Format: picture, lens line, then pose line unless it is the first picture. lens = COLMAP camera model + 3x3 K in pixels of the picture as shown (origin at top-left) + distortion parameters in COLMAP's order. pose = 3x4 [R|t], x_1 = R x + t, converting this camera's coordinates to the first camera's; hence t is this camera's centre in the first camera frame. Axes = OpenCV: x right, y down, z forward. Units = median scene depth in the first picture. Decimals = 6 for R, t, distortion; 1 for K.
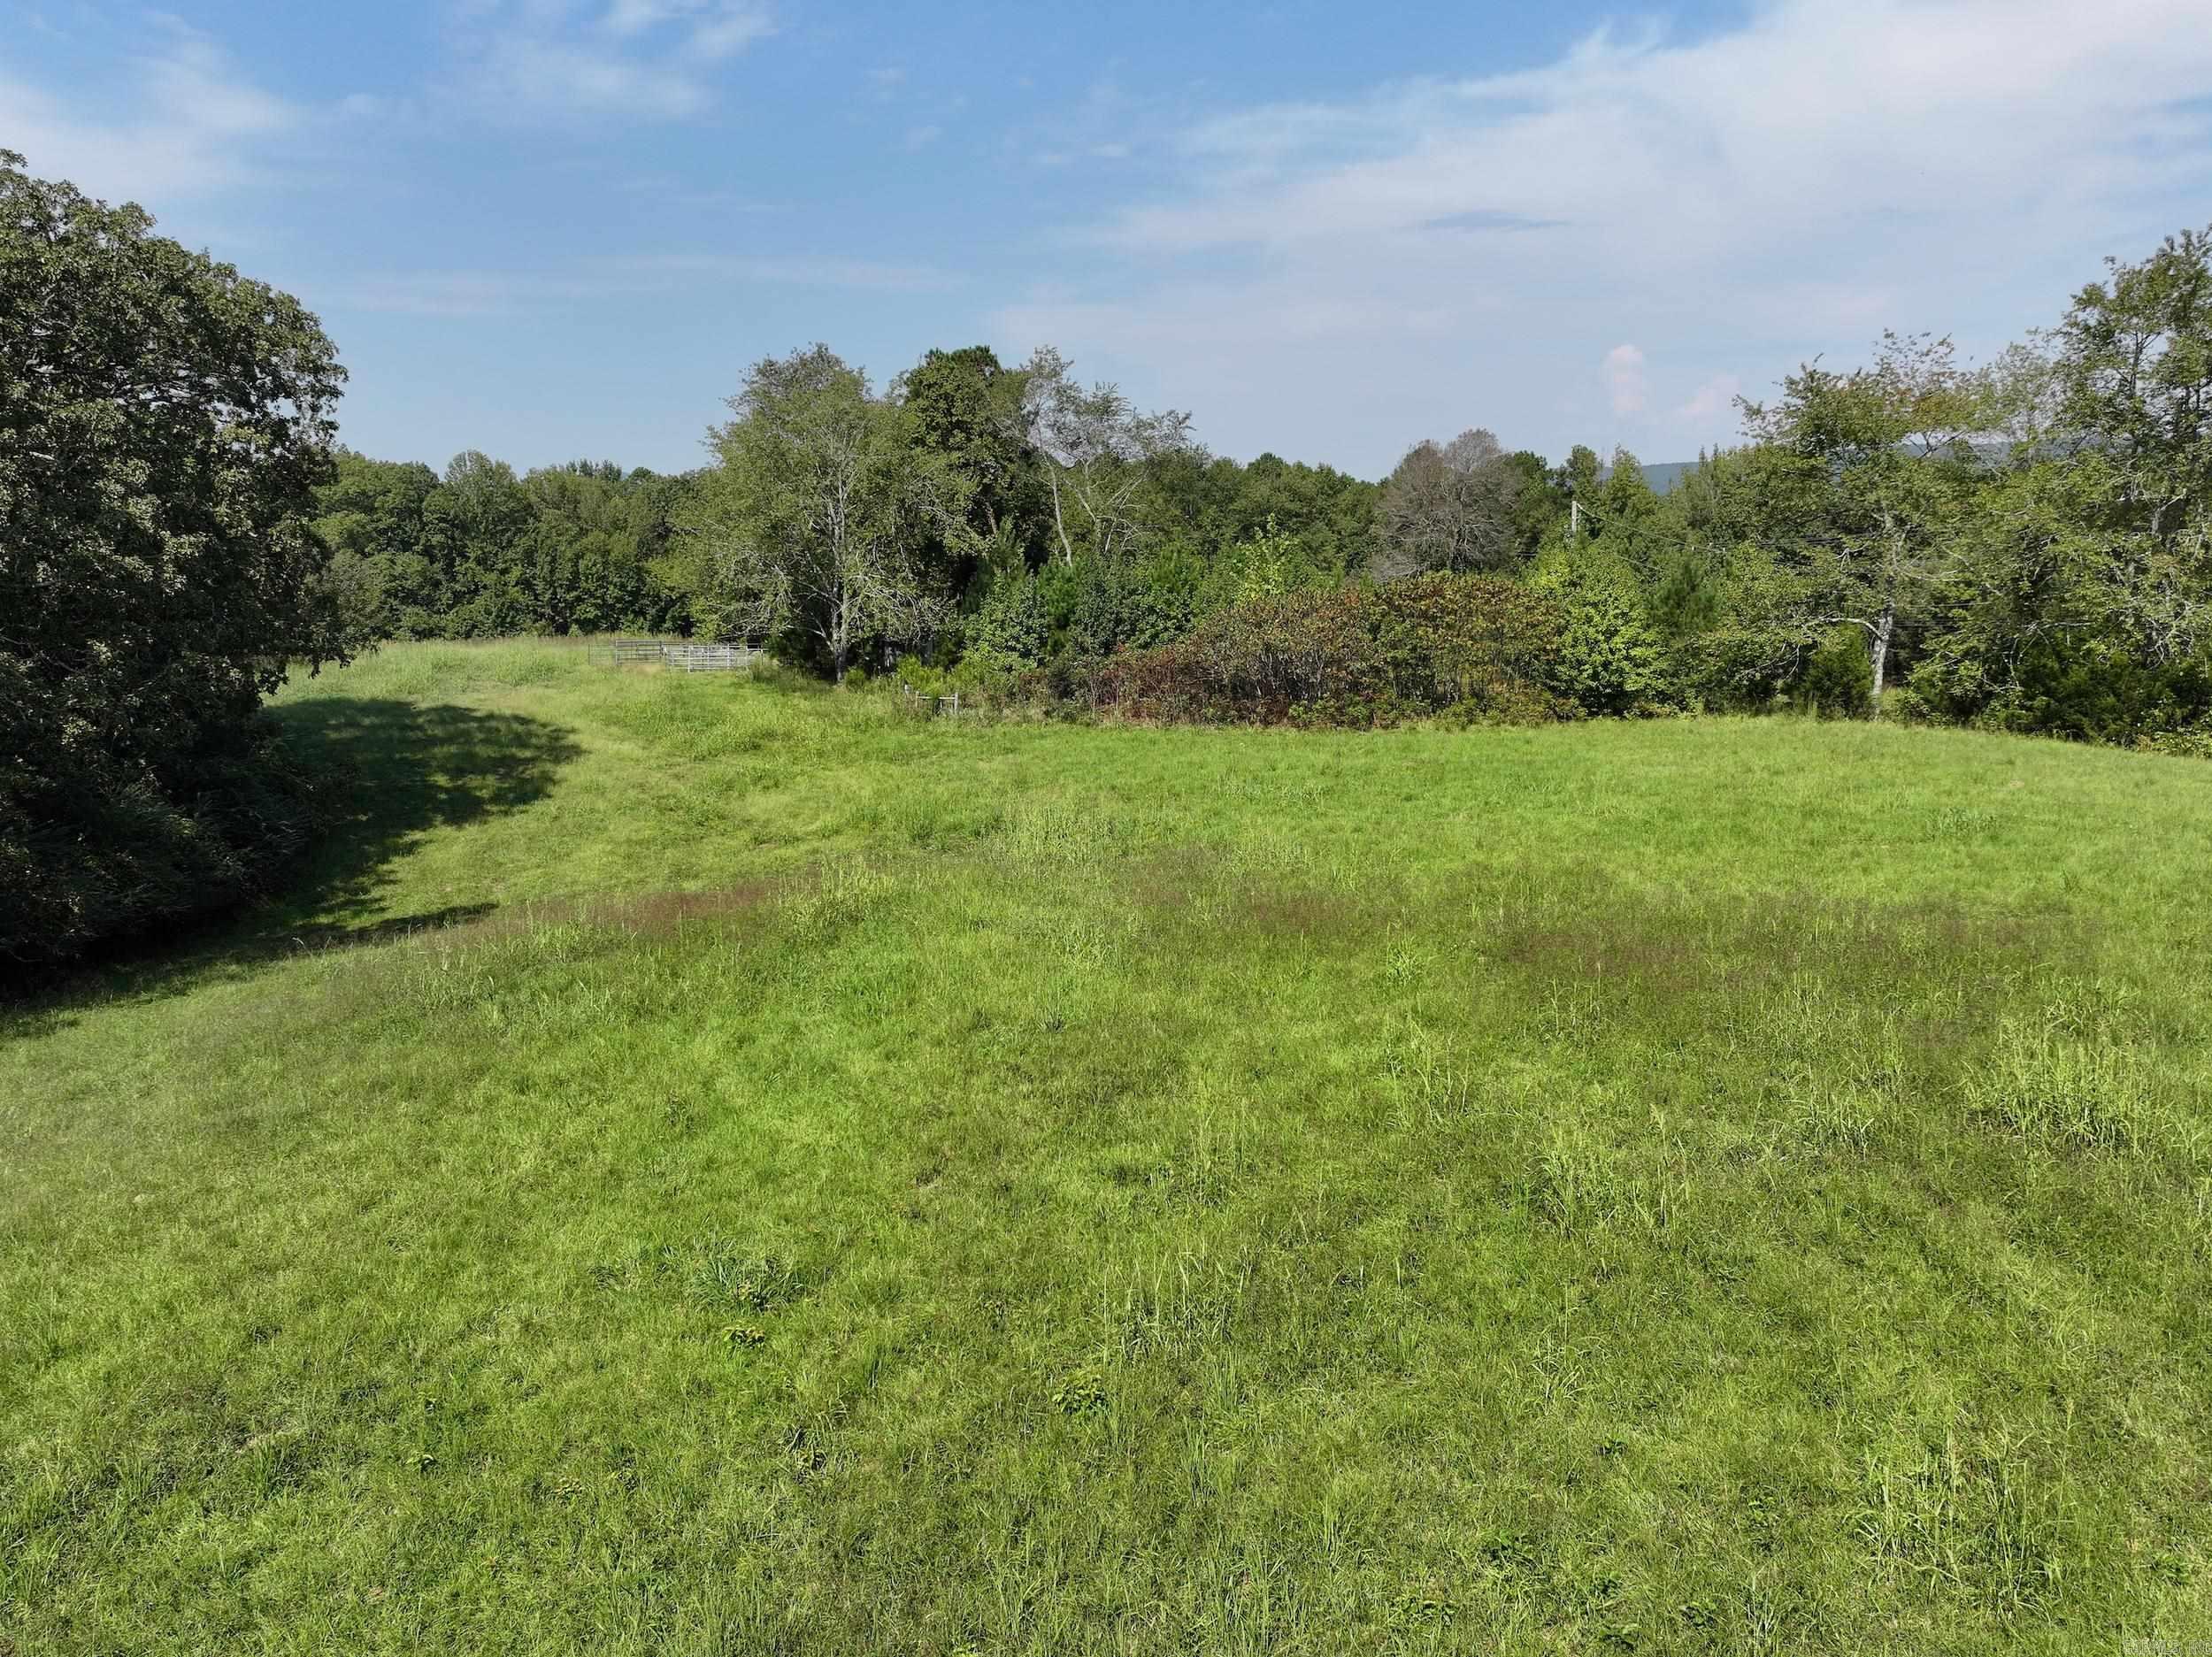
lens RADIAL K [[1742.1, 0, 1104.8], [0, 1742.1, 822.1], [0, 0, 1]] dist [0.002318, 0.010194]
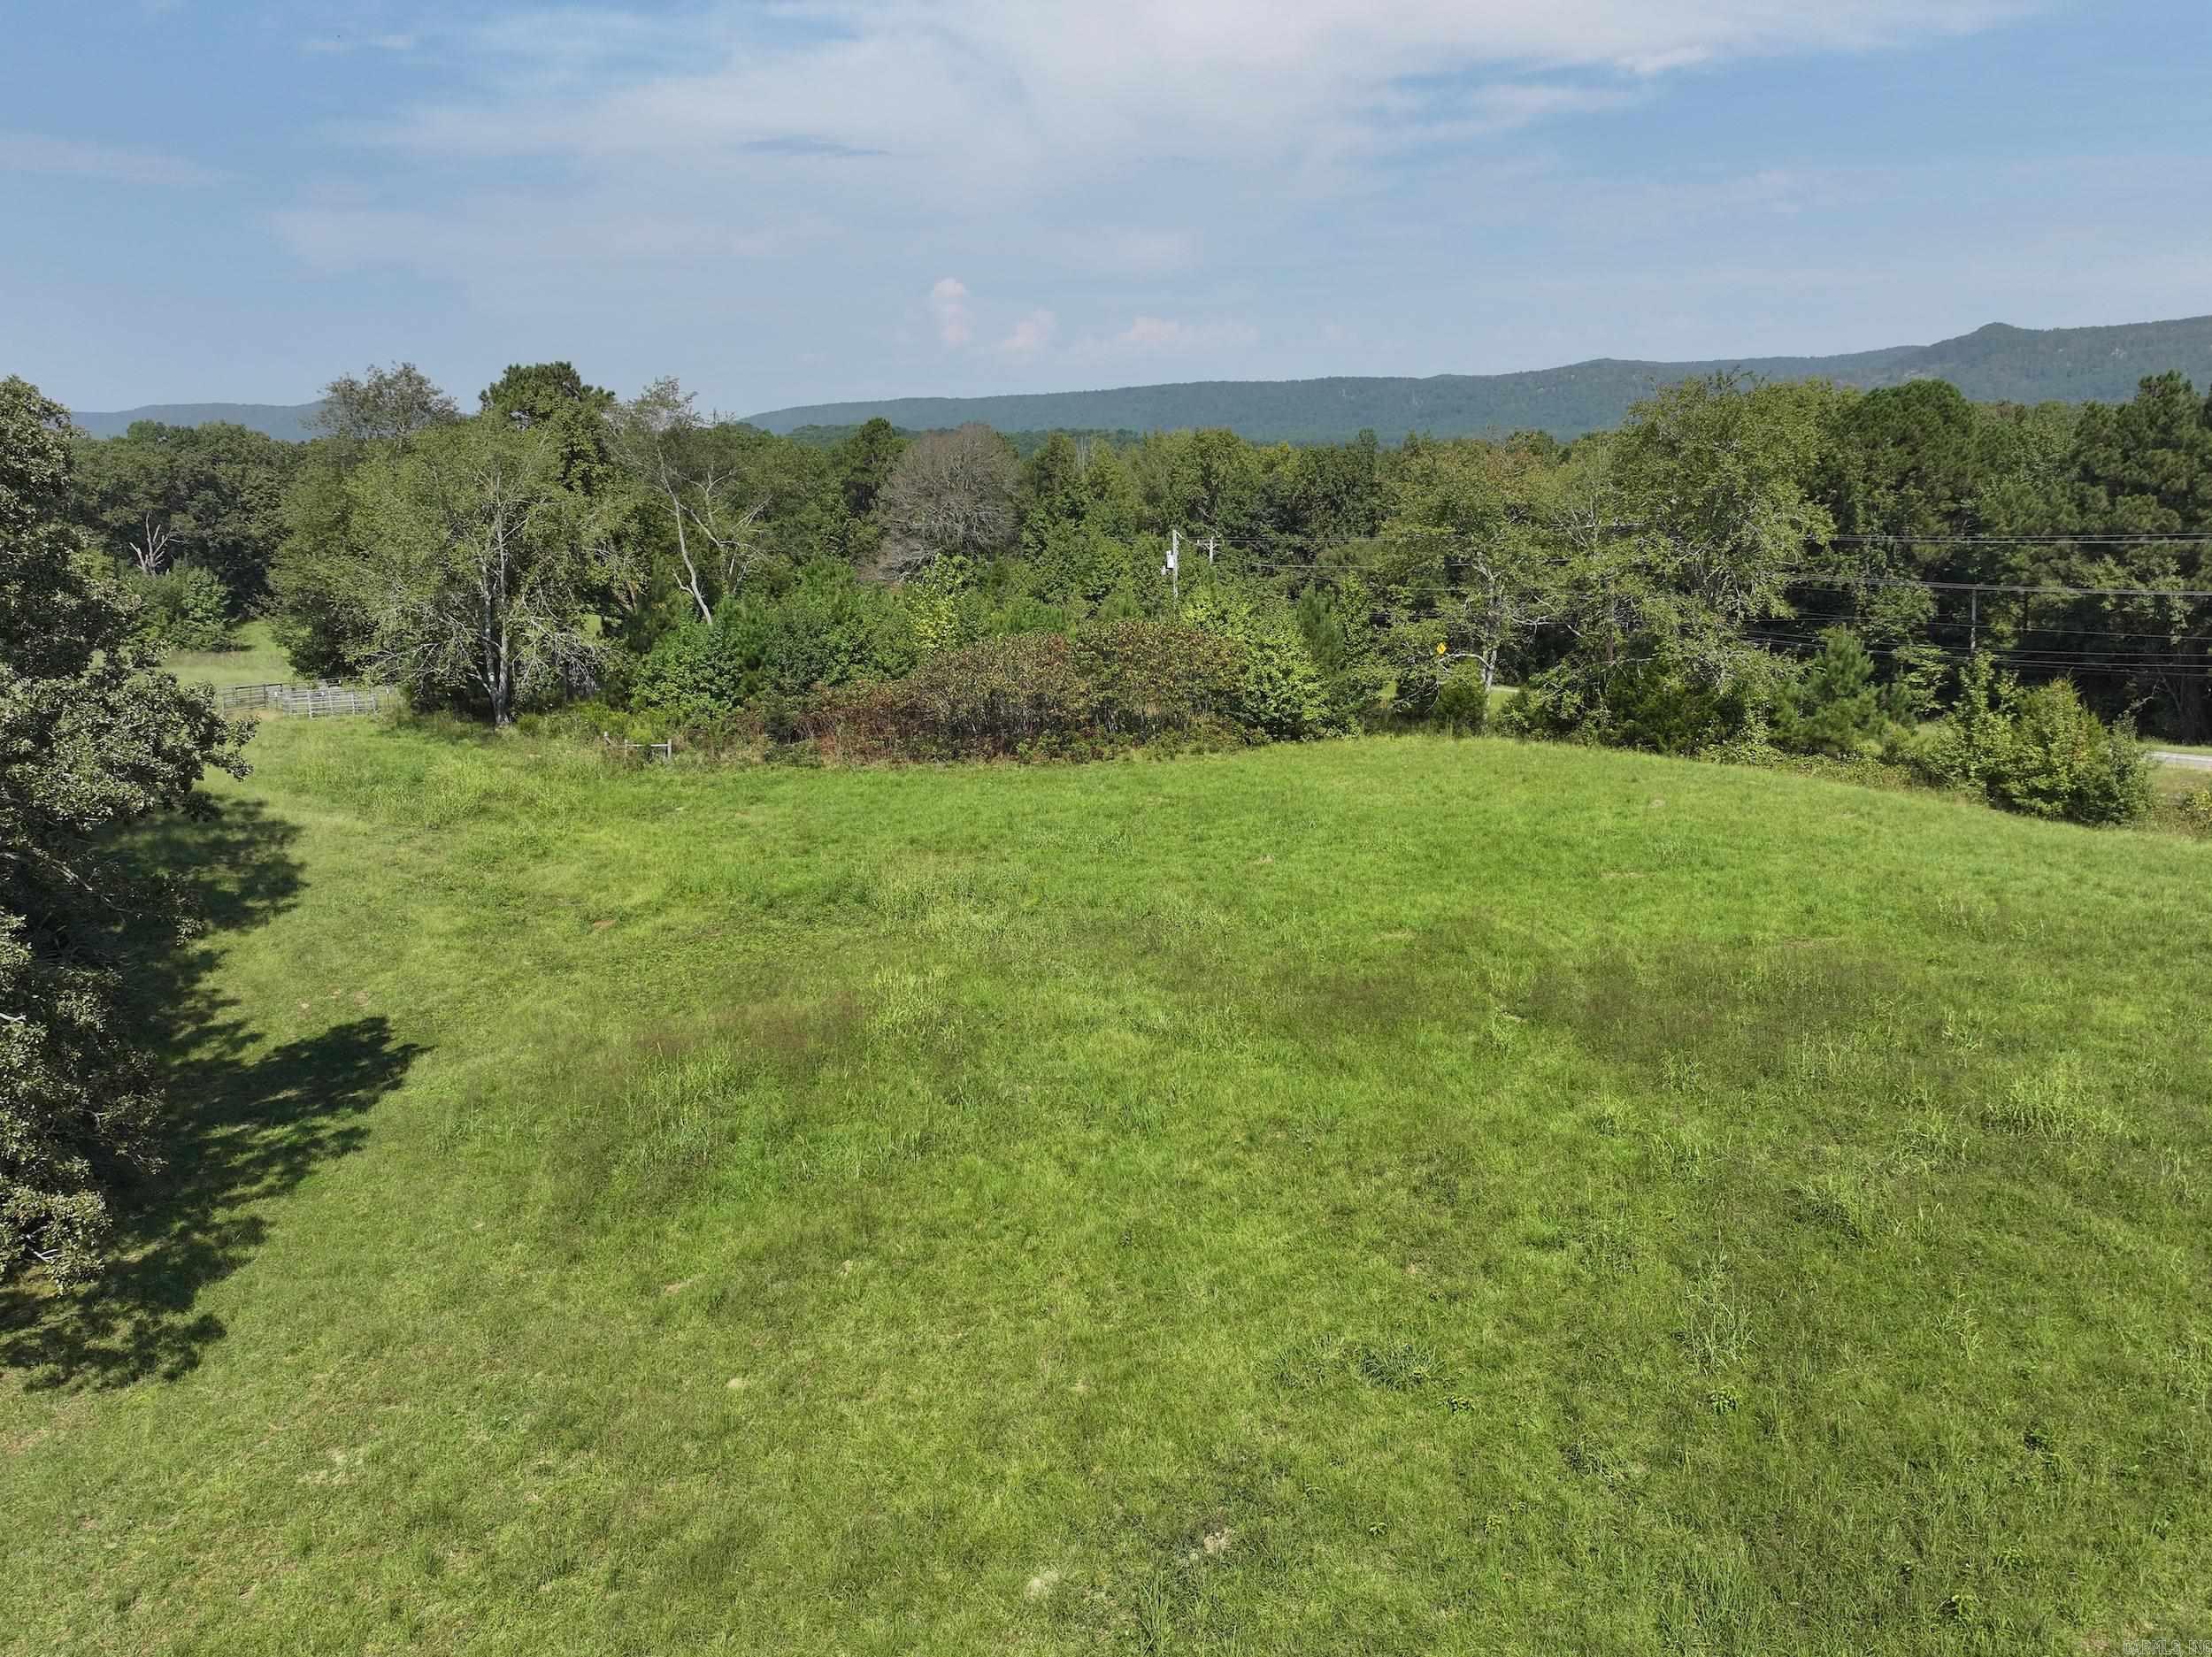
lens RADIAL K [[1742.1, 0, 1104.8], [0, 1742.1, 822.1], [0, 0, 1]] dist [0.002318, 0.010194]
pose [[0.932856, -0.075434, 0.352263, -0.249725], [0.061334, 0.996812, 0.051034, -0.073846], [-0.354990, -0.026002, 0.934509, -0.066451]]
